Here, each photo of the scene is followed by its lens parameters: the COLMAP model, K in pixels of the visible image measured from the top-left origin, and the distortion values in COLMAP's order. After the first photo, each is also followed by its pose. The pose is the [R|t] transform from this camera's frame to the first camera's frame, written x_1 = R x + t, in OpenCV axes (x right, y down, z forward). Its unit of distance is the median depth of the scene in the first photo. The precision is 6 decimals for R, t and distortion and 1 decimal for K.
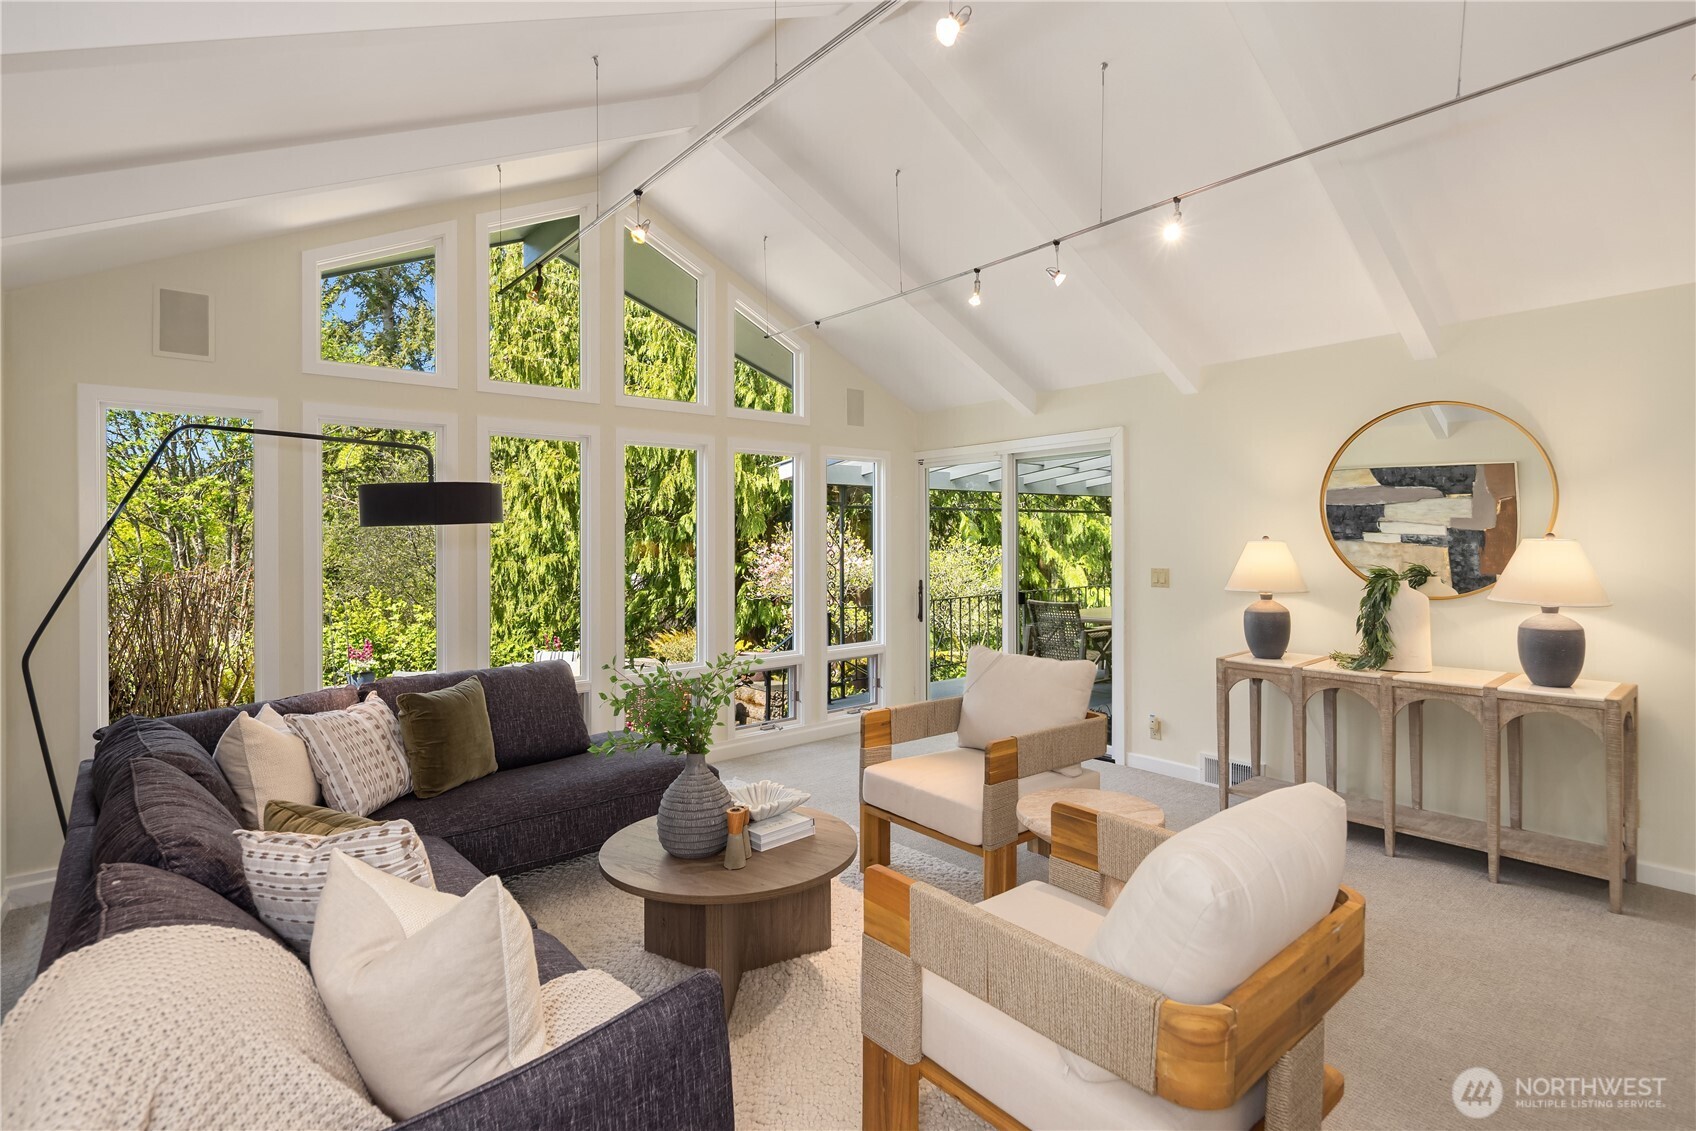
lens RADIAL K [[820.6, 0, 852.1], [0, 820.6, 569.9], [0, 0, 1]] dist [0.002300, -0.002306]
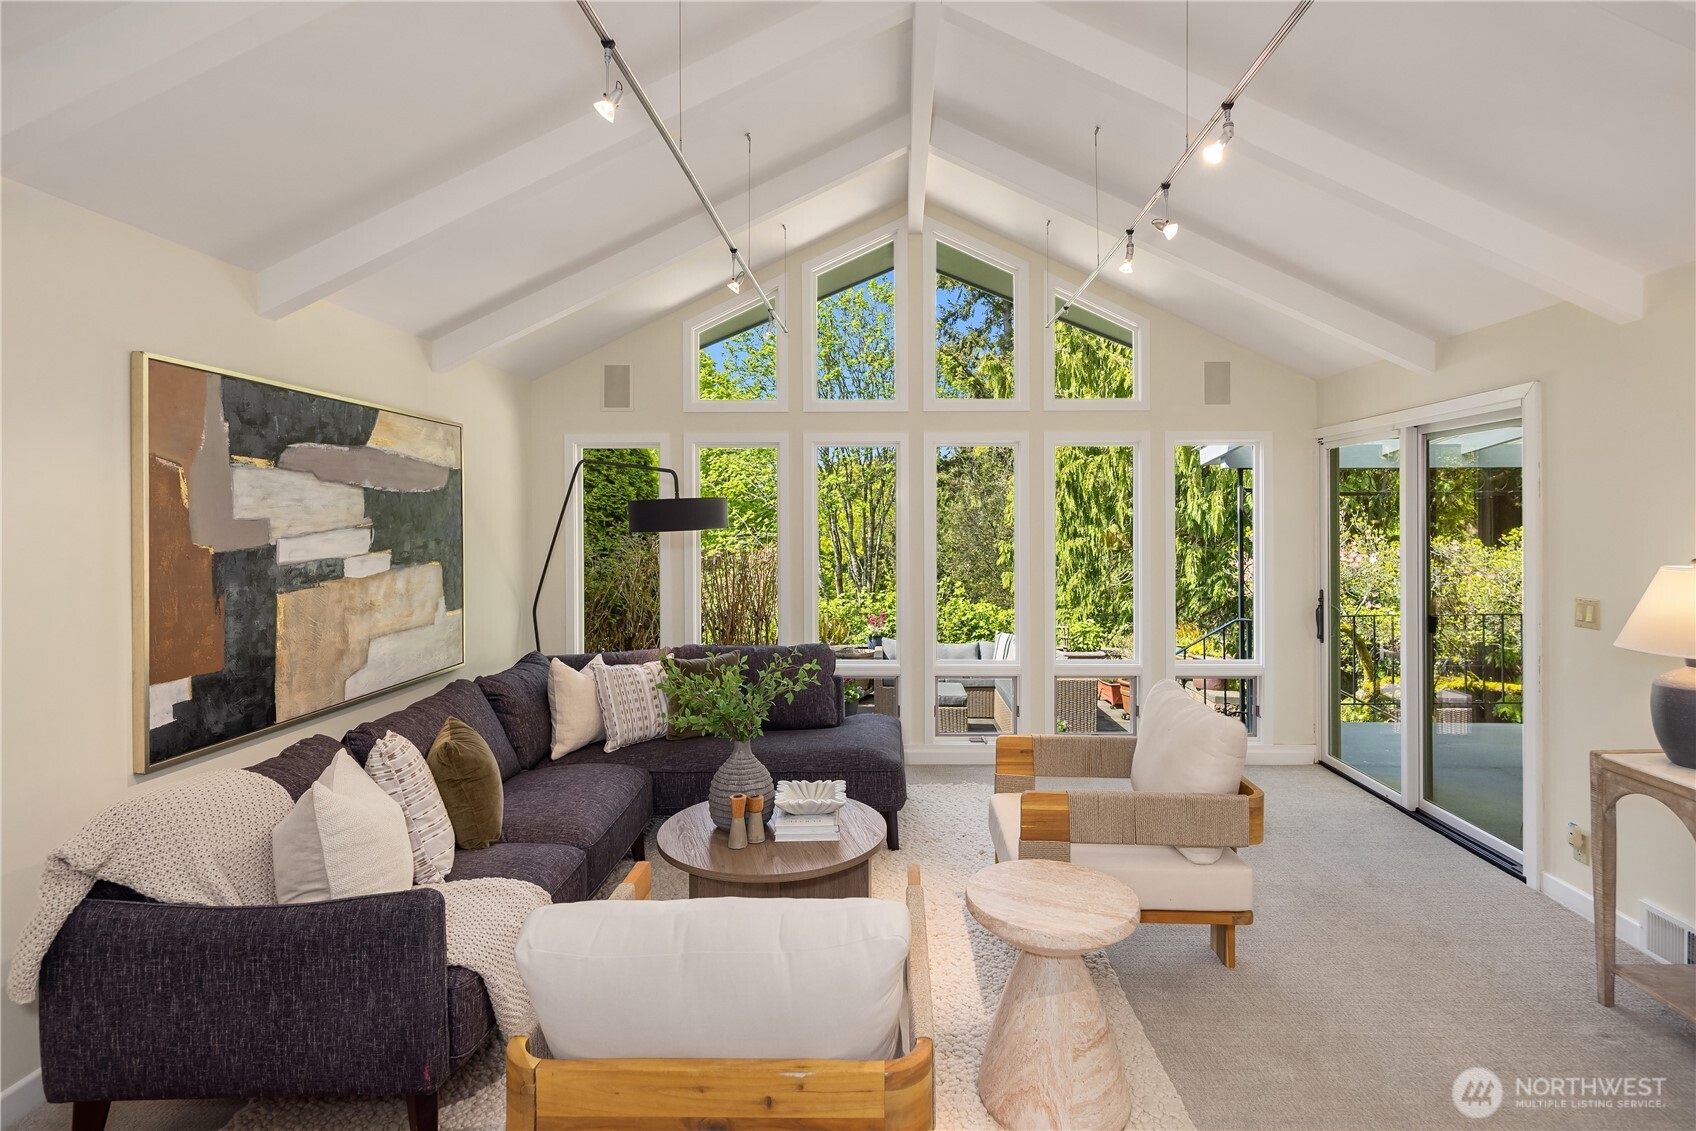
lens RADIAL K [[843.7, 0, 872.8], [0, 843.7, 548.6], [0, 0, 1]] dist [0.001986, -0.000249]
pose [[0.749655, 0.029175, -0.661185, 0.296218], [-0.028313, 0.999527, 0.012003, -0.025070], [0.661223, 0.009722, 0.750127, 0.102827]]
